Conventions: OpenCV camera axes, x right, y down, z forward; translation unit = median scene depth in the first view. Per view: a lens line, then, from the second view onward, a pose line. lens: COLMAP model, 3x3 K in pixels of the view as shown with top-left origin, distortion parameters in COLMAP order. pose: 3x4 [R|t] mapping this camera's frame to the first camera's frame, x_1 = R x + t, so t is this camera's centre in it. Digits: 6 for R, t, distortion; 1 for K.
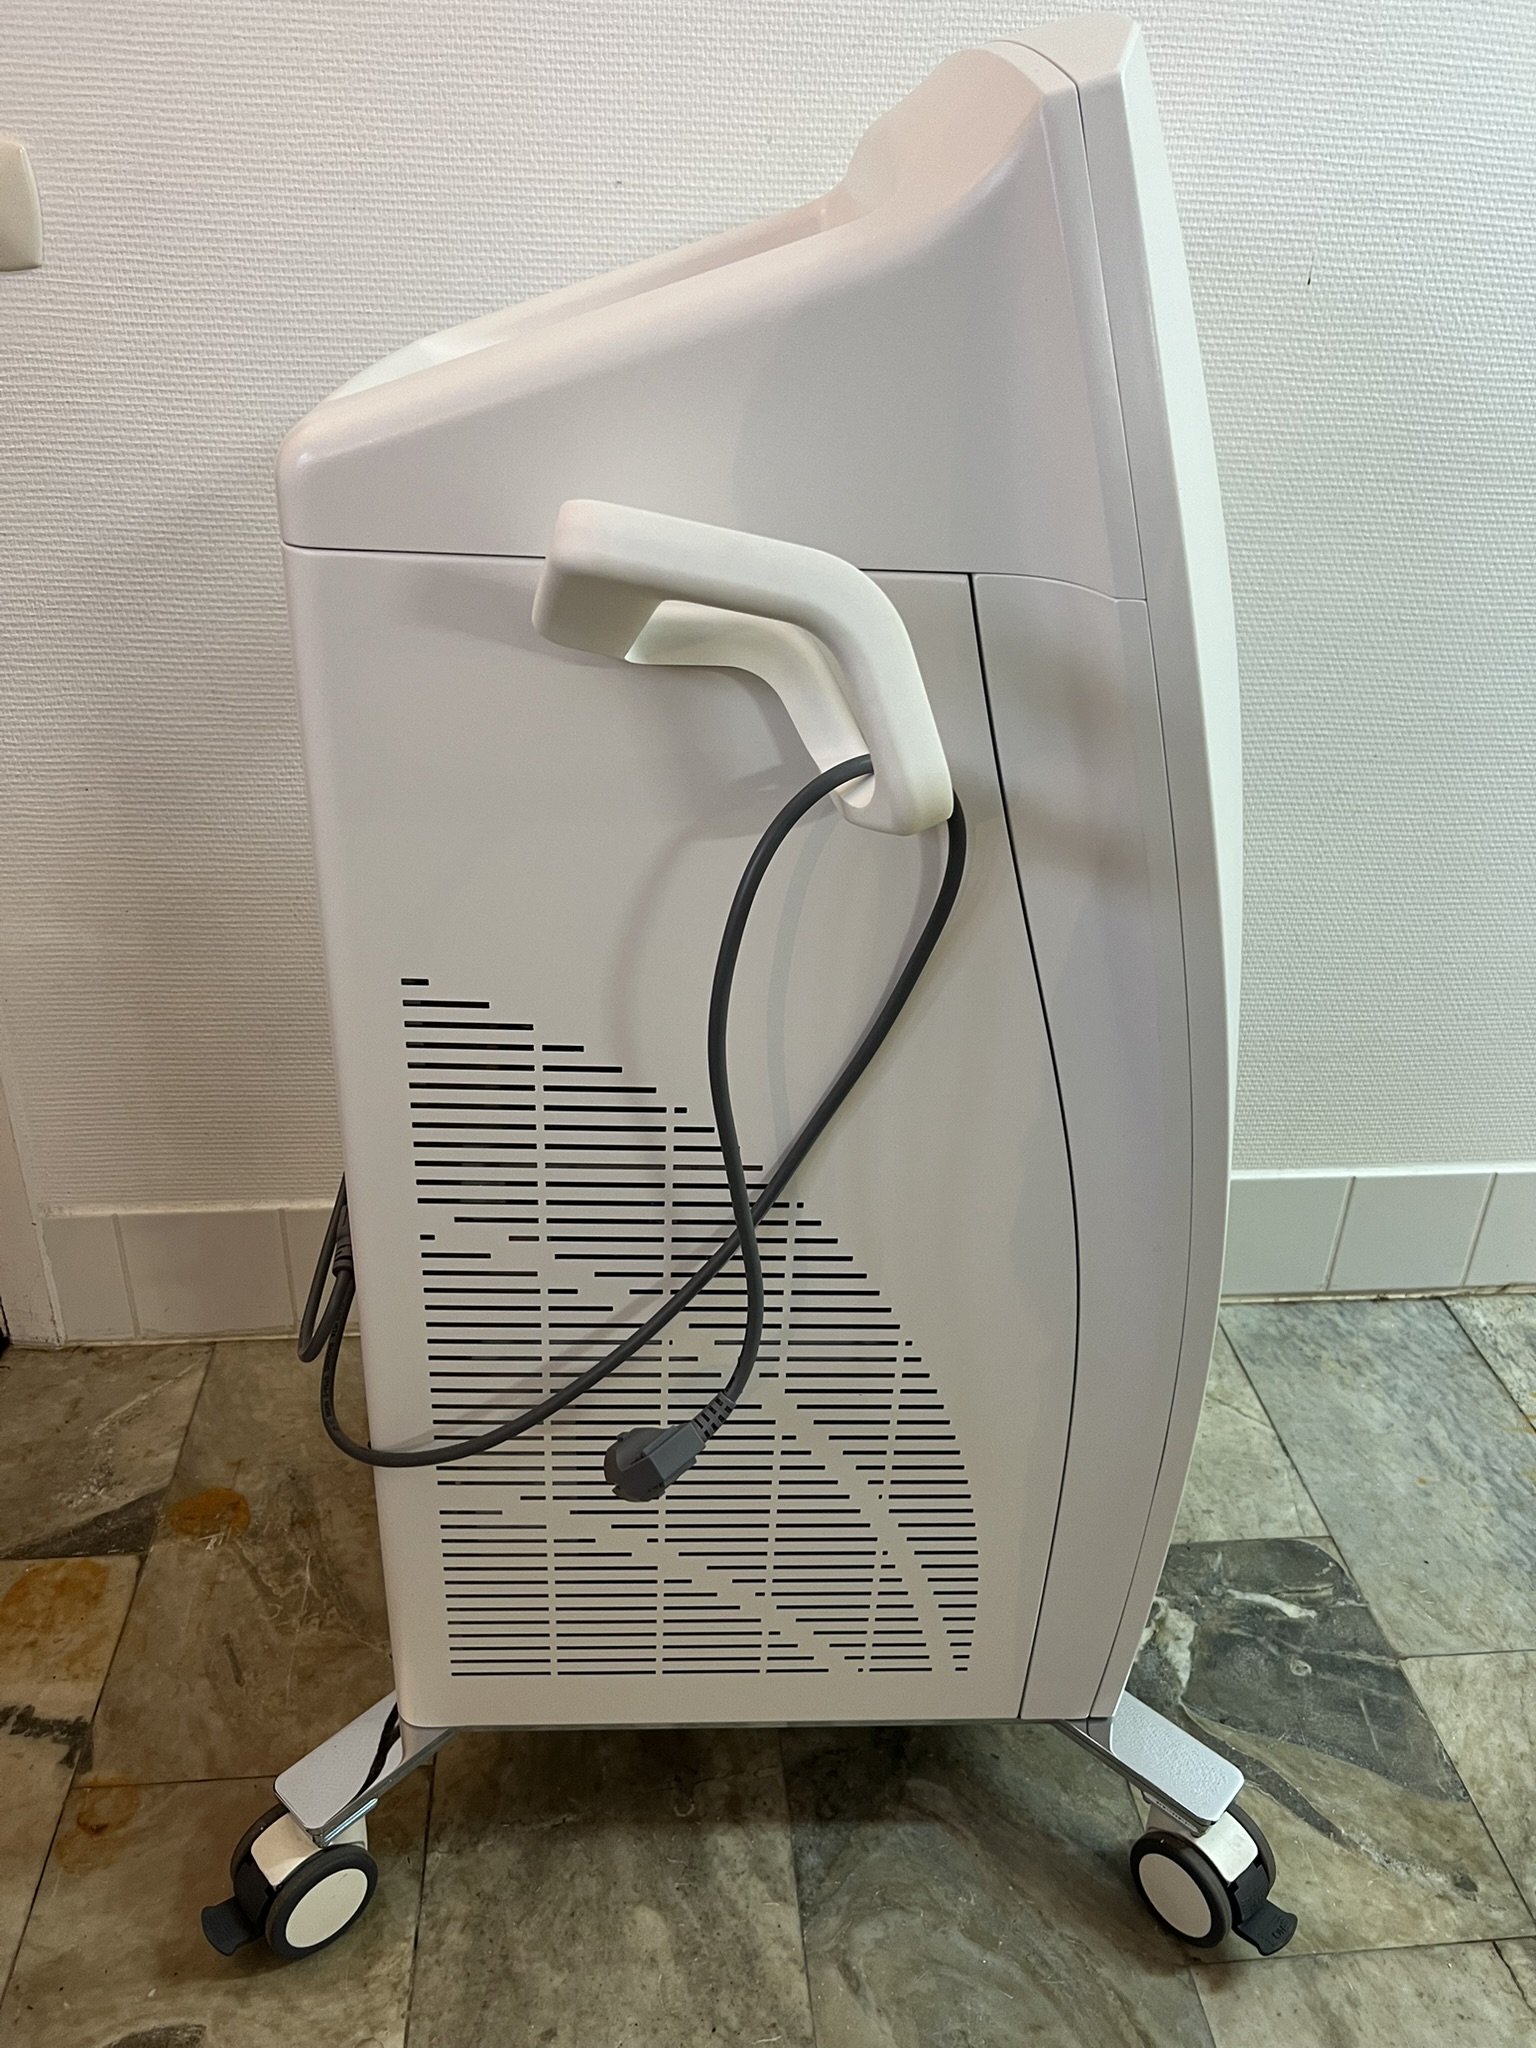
lens RADIAL K [[1556.1, 0, 770.7], [0, 1556.1, 1020.6], [0, 0, 1]] dist [0.032033, -0.049413]
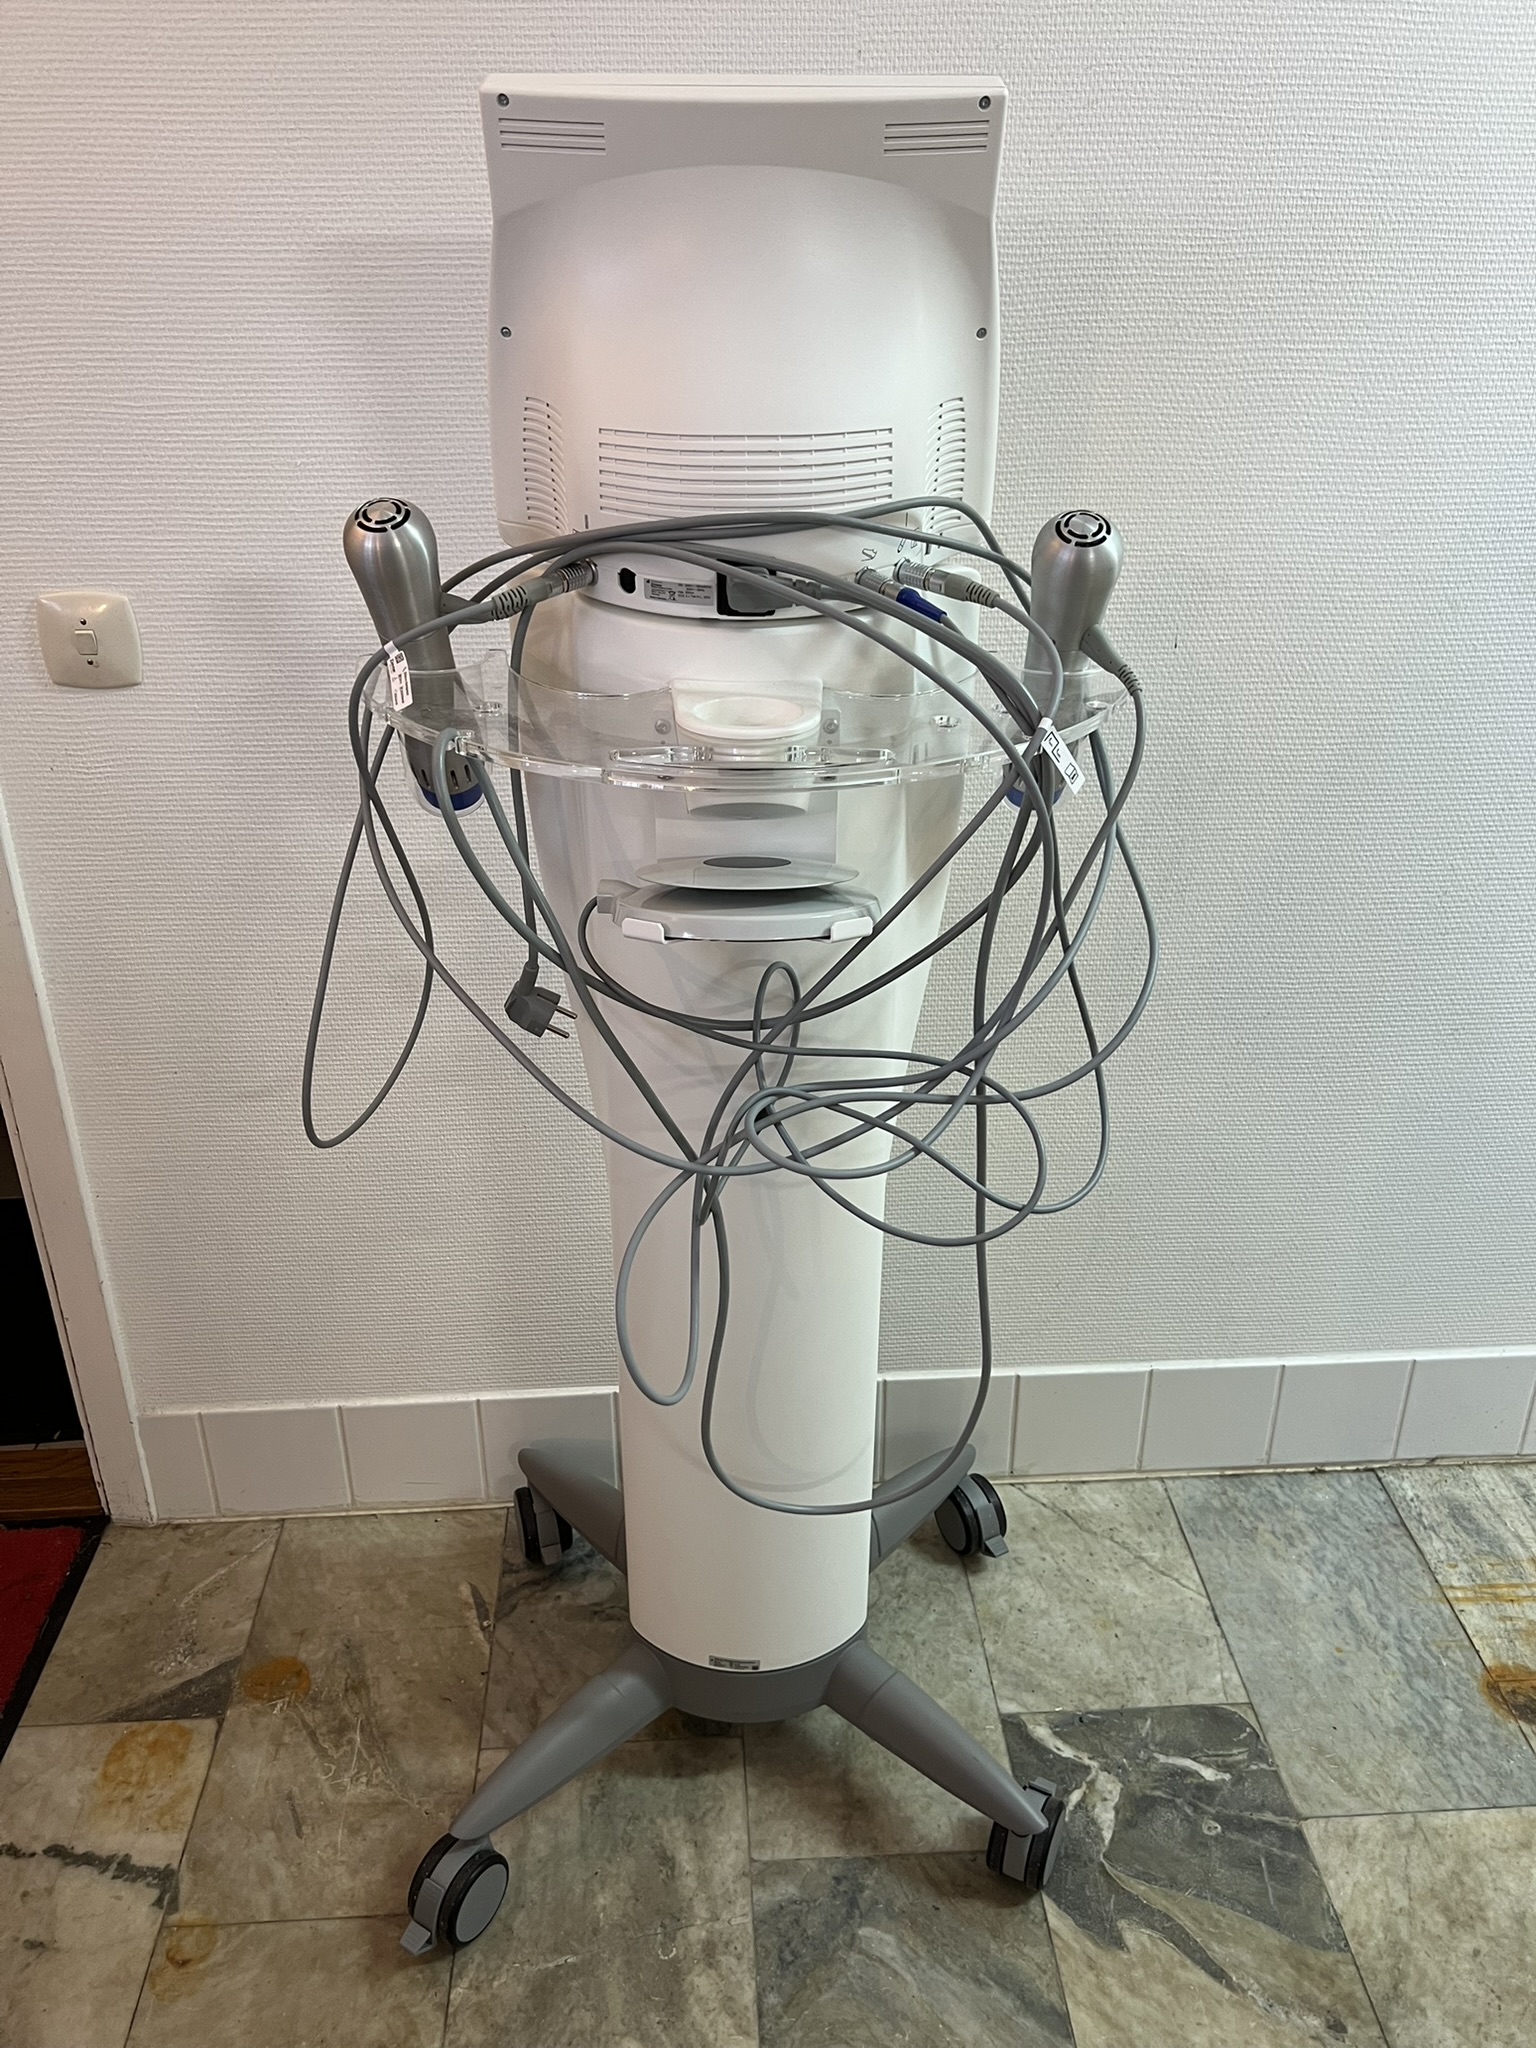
lens RADIAL K [[1556.1, 0, 767.9], [0, 1556.1, 1010.9], [0, 0, 1]] dist [0.032033, -0.049413]
pose [[0.998443, -0.018120, -0.052758, 0.087054], [0.015654, 0.998782, -0.046795, -0.136666], [0.053542, 0.045897, 0.997510, -0.189522]]
